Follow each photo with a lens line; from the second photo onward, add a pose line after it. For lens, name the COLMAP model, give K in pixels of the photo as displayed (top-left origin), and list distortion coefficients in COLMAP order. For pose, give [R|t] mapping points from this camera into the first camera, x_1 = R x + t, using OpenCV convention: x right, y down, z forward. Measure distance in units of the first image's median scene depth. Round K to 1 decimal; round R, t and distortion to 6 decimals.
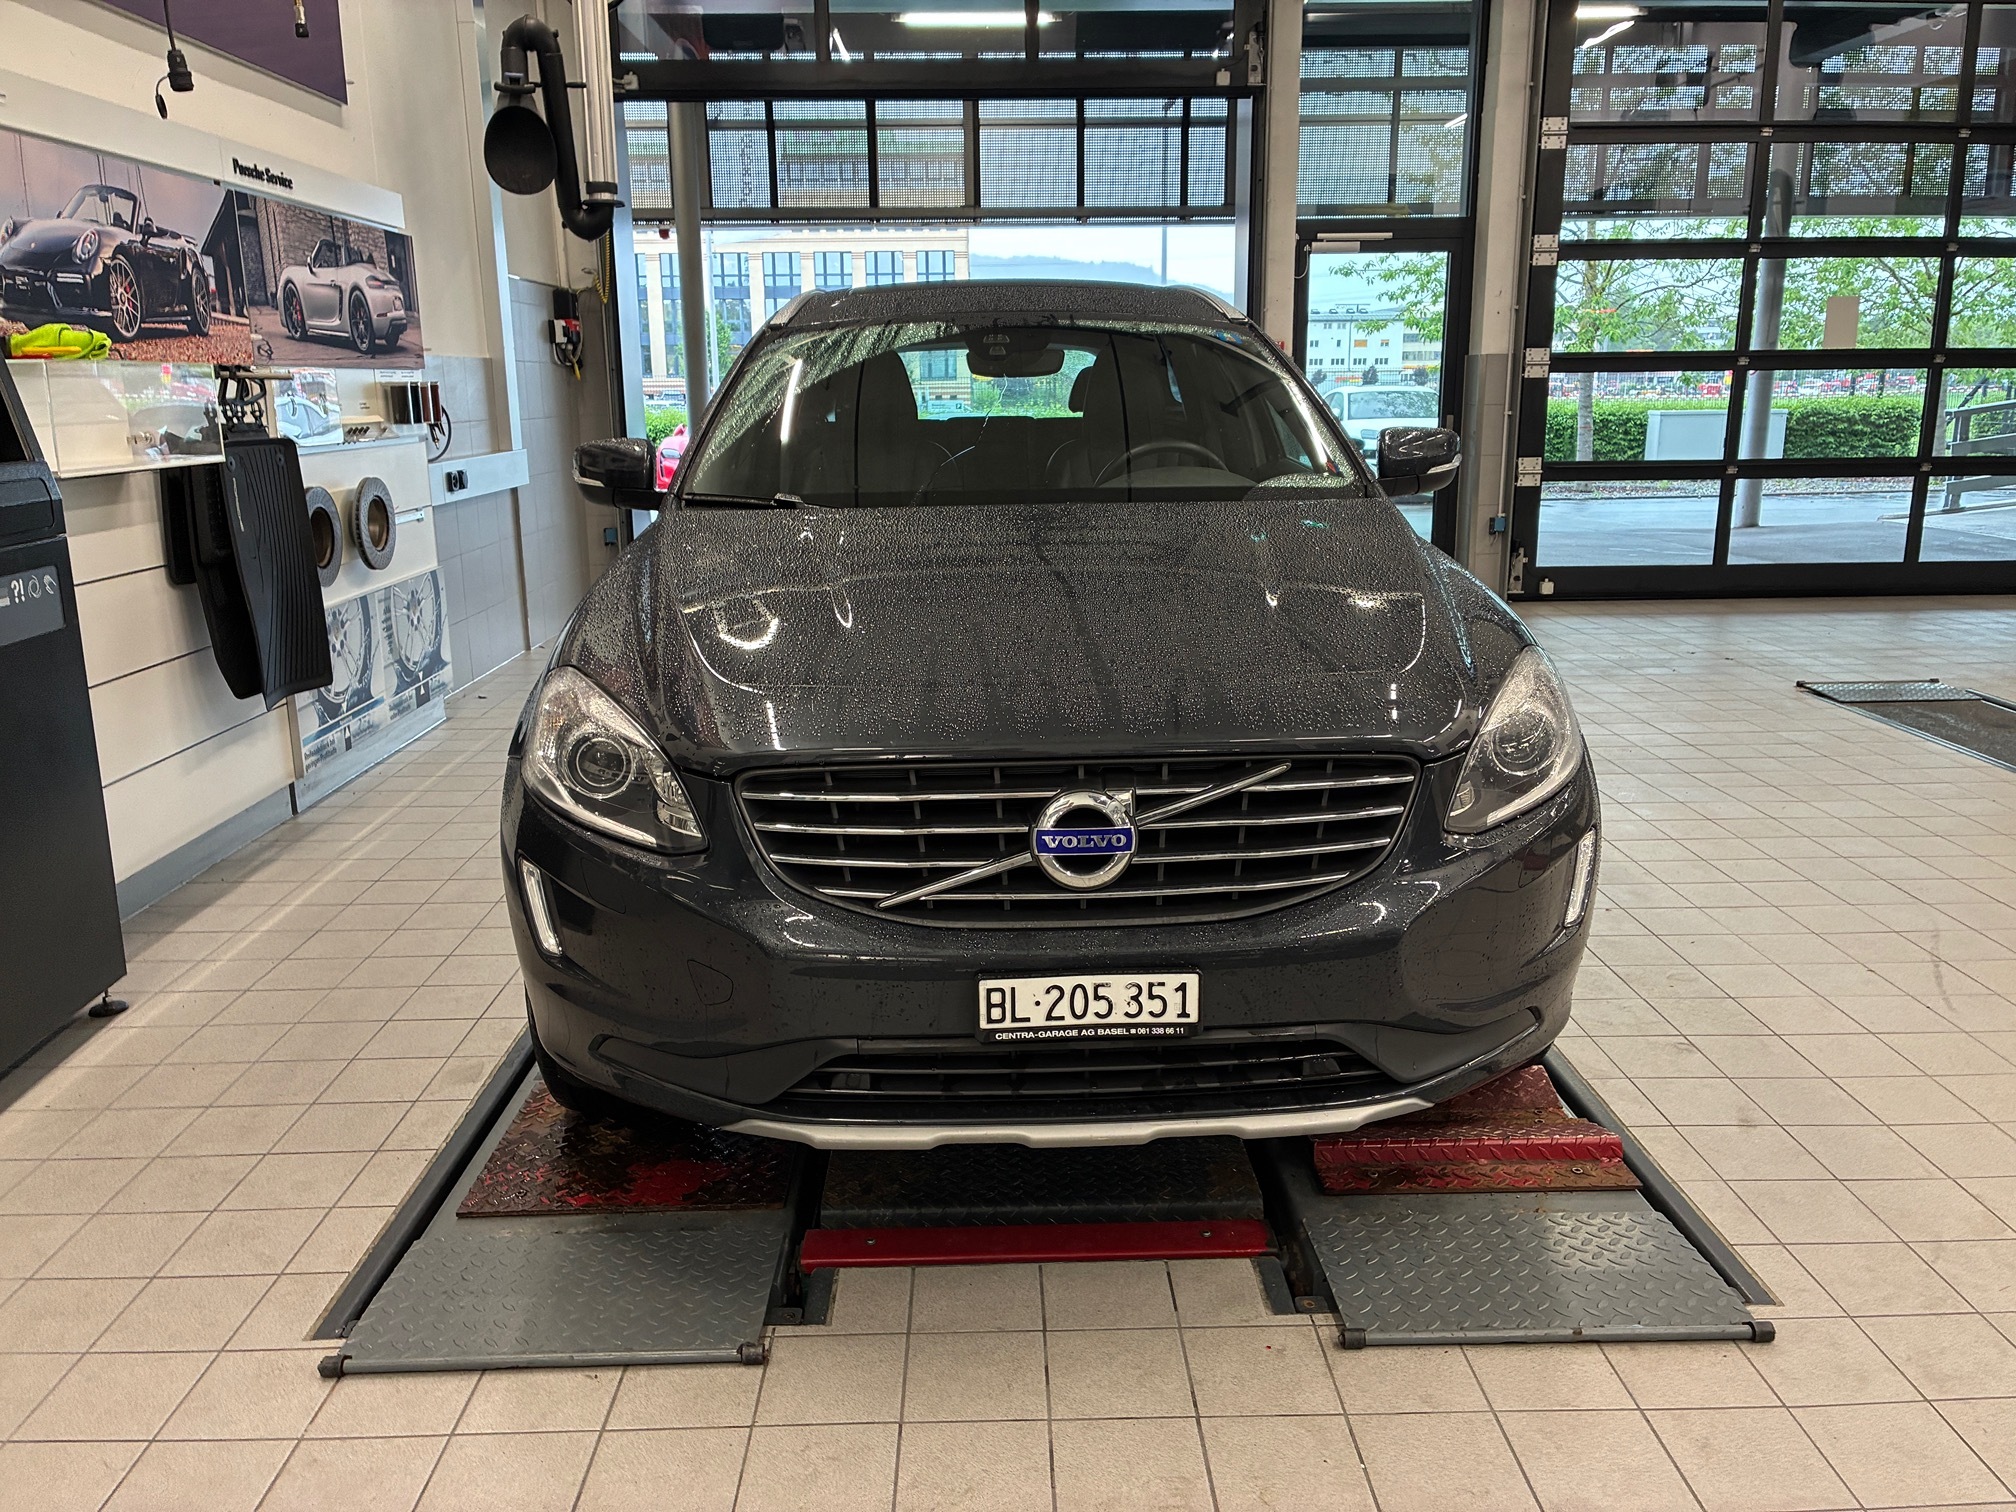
lens RADIAL K [[1528.0, 0, 1013.2], [0, 1528.0, 754.6], [0, 0, 1]] dist [0.060582, -0.082716]
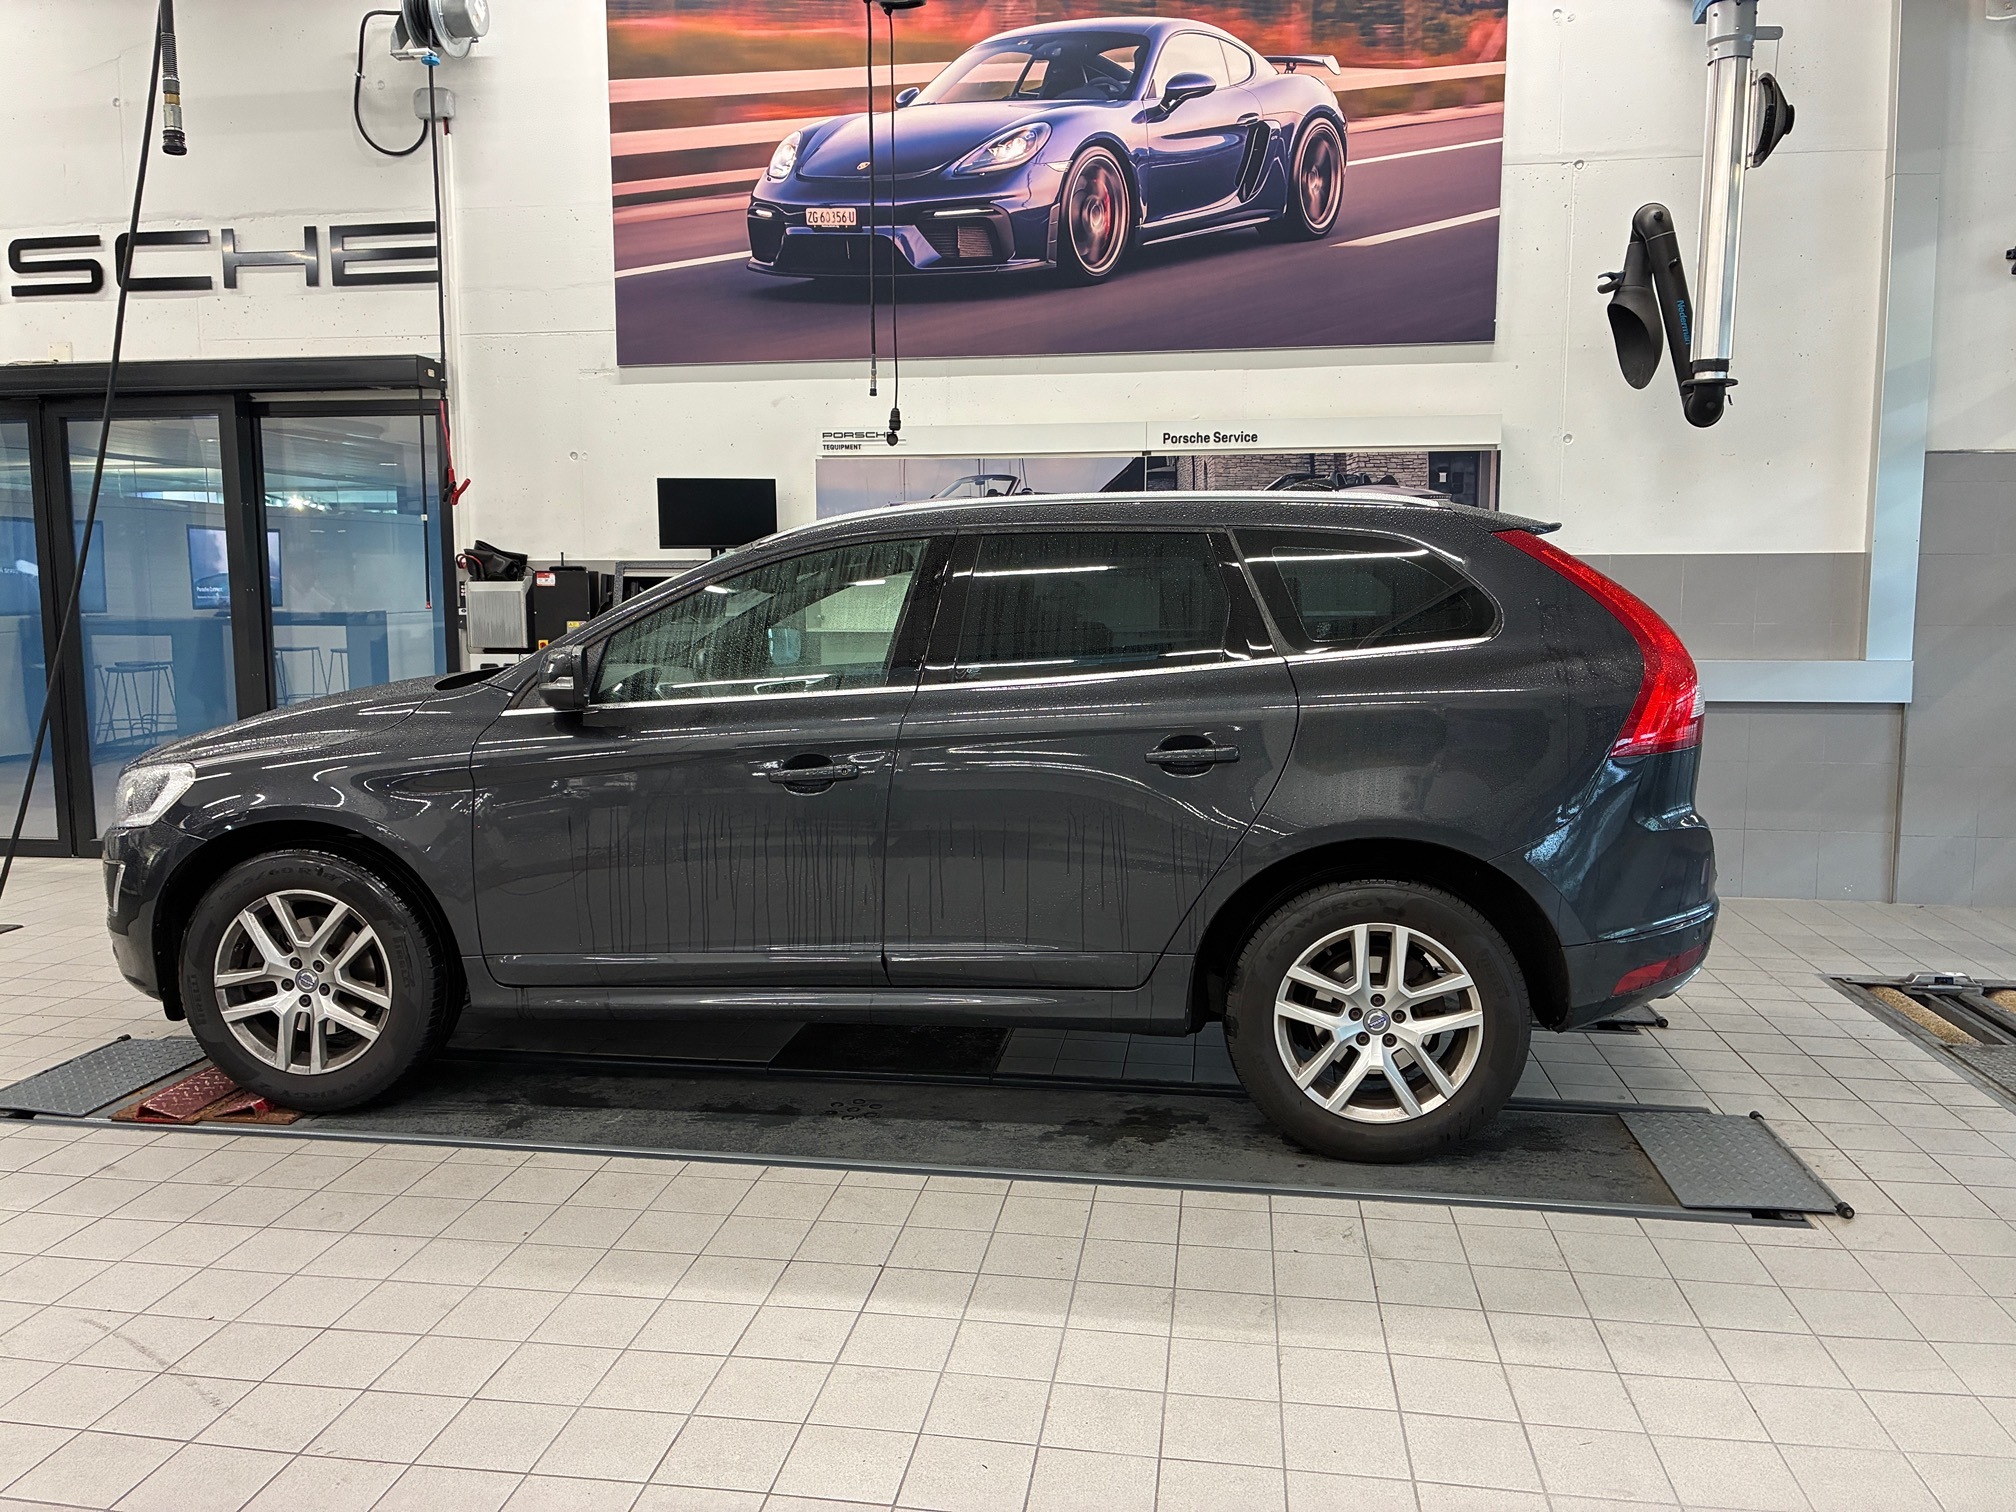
lens RADIAL K [[1528.0, 0, 997.0], [0, 1528.0, 750.4], [0, 0, 1]] dist [0.060582, -0.082716]
pose [[-0.174504, 0.125935, -0.976570, 1.281090], [-0.227383, 0.959827, 0.164407, -0.397446], [0.958043, 0.250745, -0.138858, 1.485302]]
